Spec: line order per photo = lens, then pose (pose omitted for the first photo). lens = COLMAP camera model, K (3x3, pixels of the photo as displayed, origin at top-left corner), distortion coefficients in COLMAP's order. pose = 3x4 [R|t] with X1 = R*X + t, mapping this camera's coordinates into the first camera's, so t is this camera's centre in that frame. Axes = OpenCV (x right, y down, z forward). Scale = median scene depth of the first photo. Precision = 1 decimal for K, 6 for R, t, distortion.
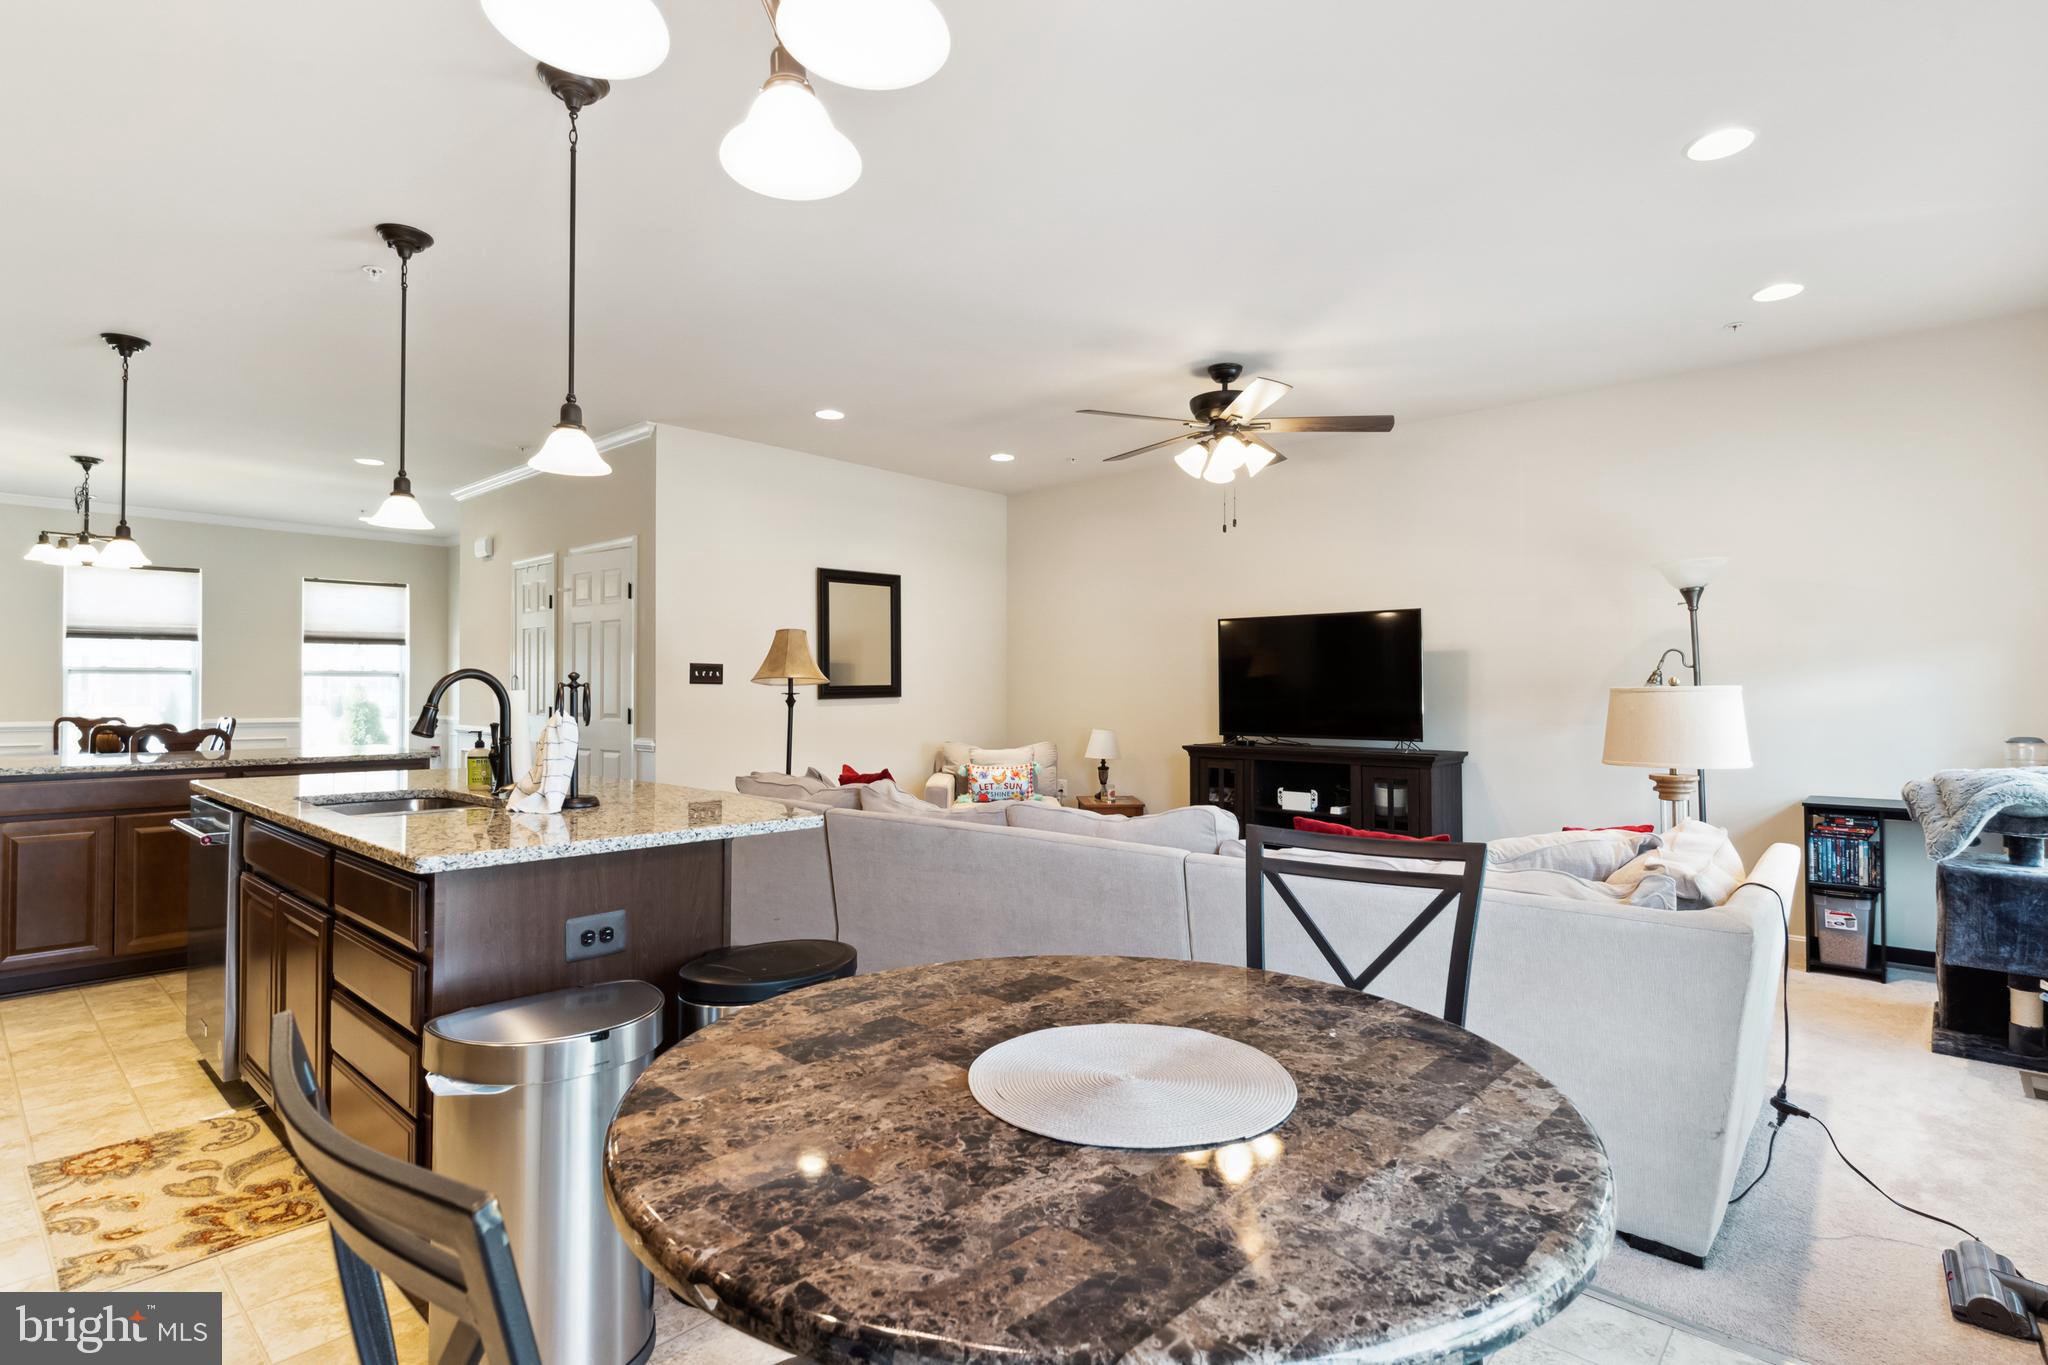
lens RADIAL K [[997.3, 0, 1024.4], [0, 997.3, 678.0], [0, 0, 1]] dist [0.004663, -0.001746]
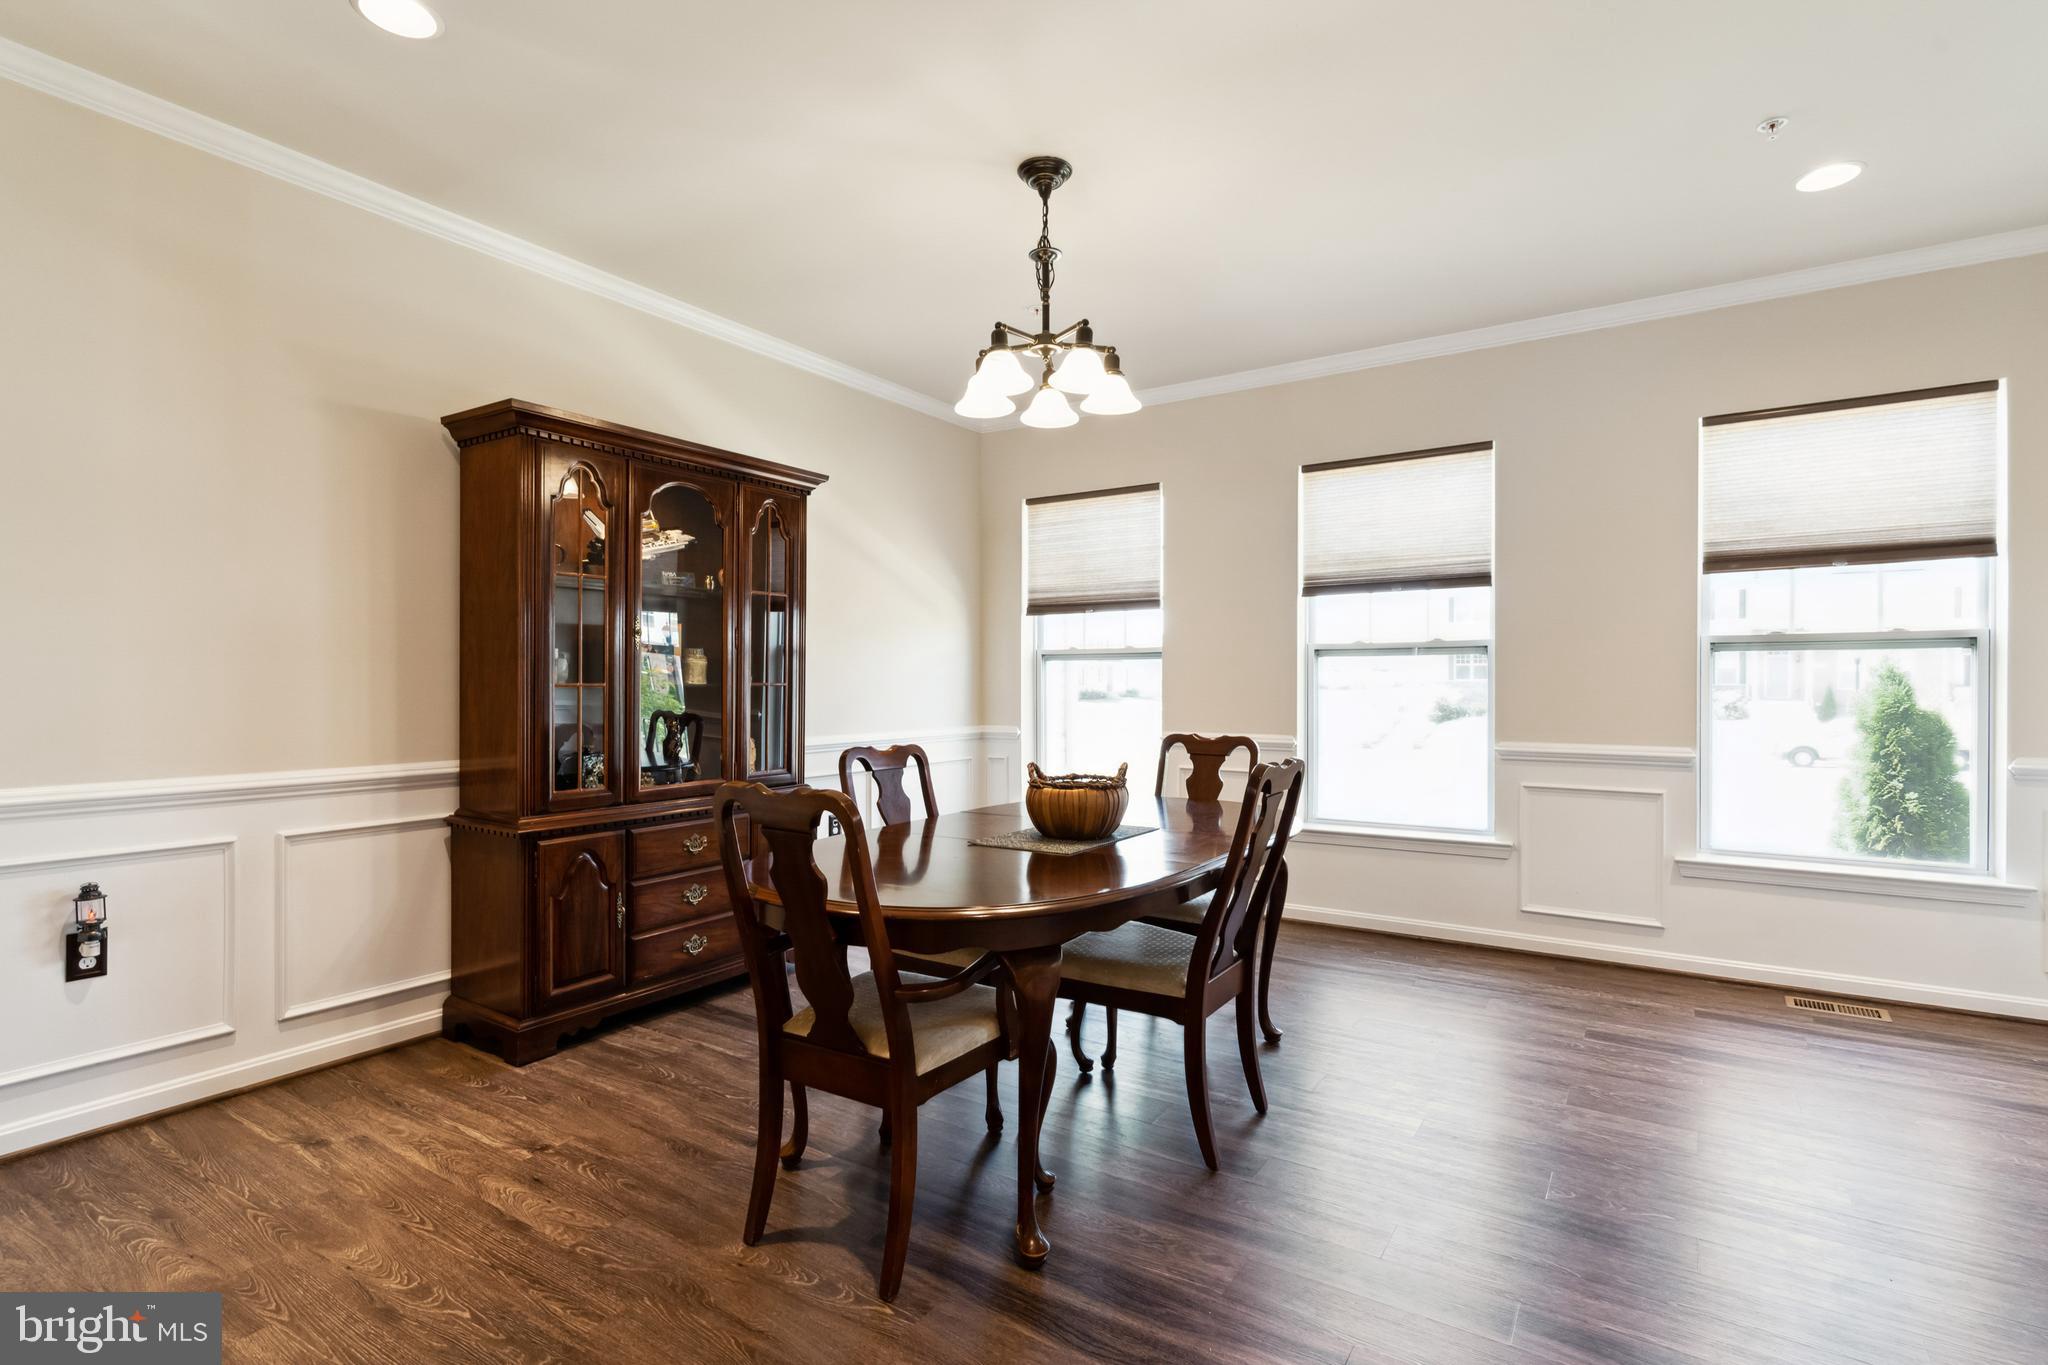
lens RADIAL K [[982.2, 0, 1026.8], [0, 982.2, 691.9], [0, 0, 1]] dist [0.005199, 0.000263]
pose [[0.159588, 0.007119, -0.987158, -0.829959], [0.012915, 0.999873, 0.009299, 0.019337], [0.987099, -0.014233, 0.159476, 1.521633]]
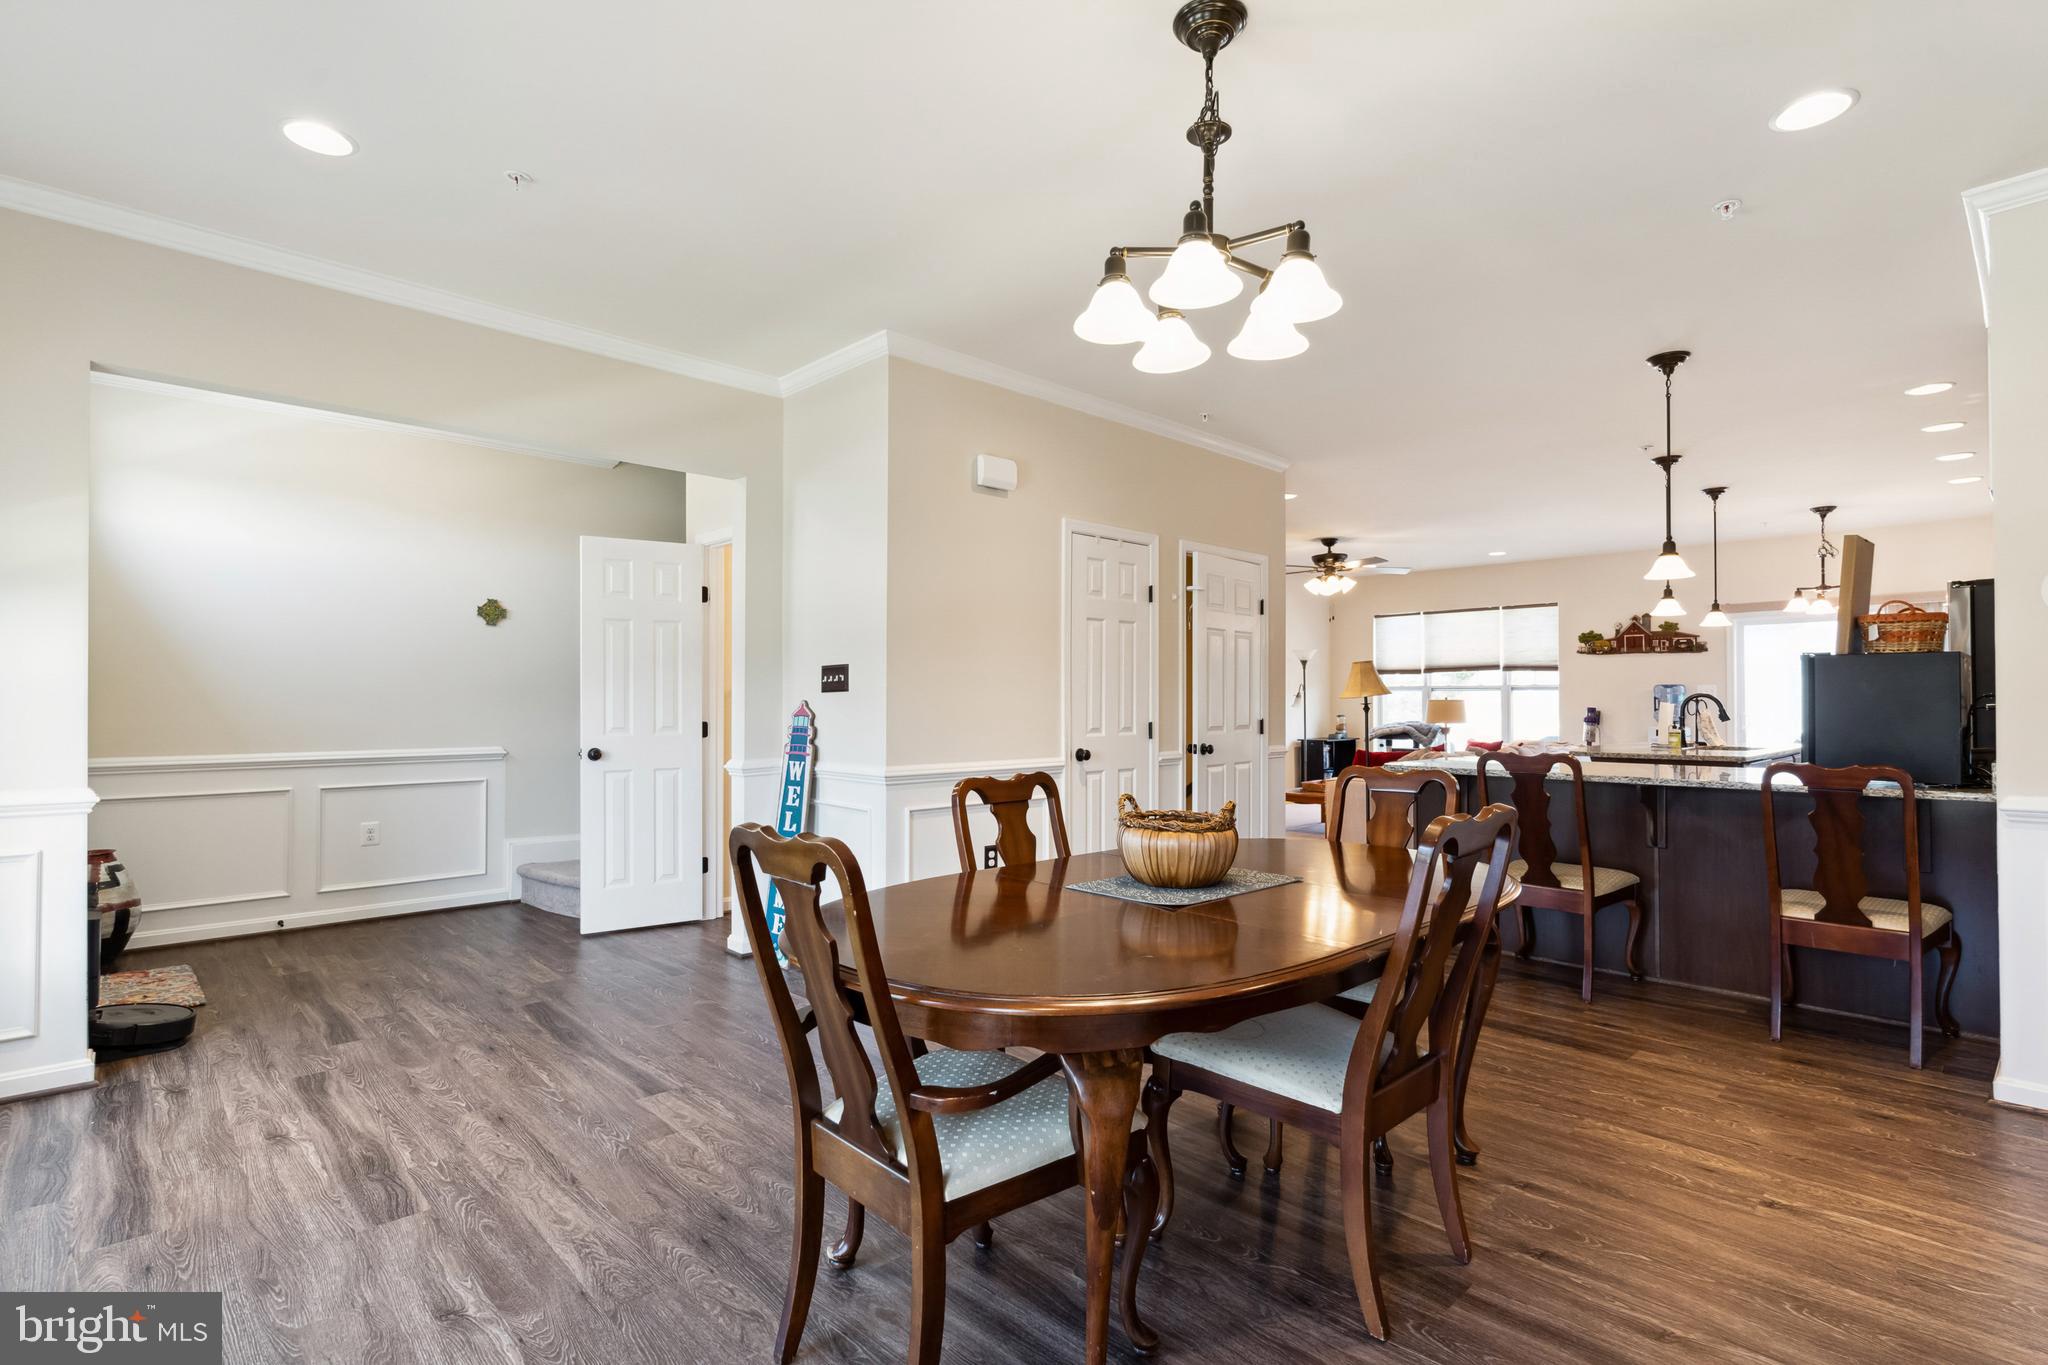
lens RADIAL K [[976.1, 0, 1018.2], [0, 976.1, 687.4], [0, 0, 1]] dist [-0.000353, -0.000842]
pose [[0.076841, 0.010350, 0.996990, -2.107287], [-0.013671, 0.999863, -0.009327, 0.014933], [-0.996950, -0.012914, 0.076972, 1.718494]]
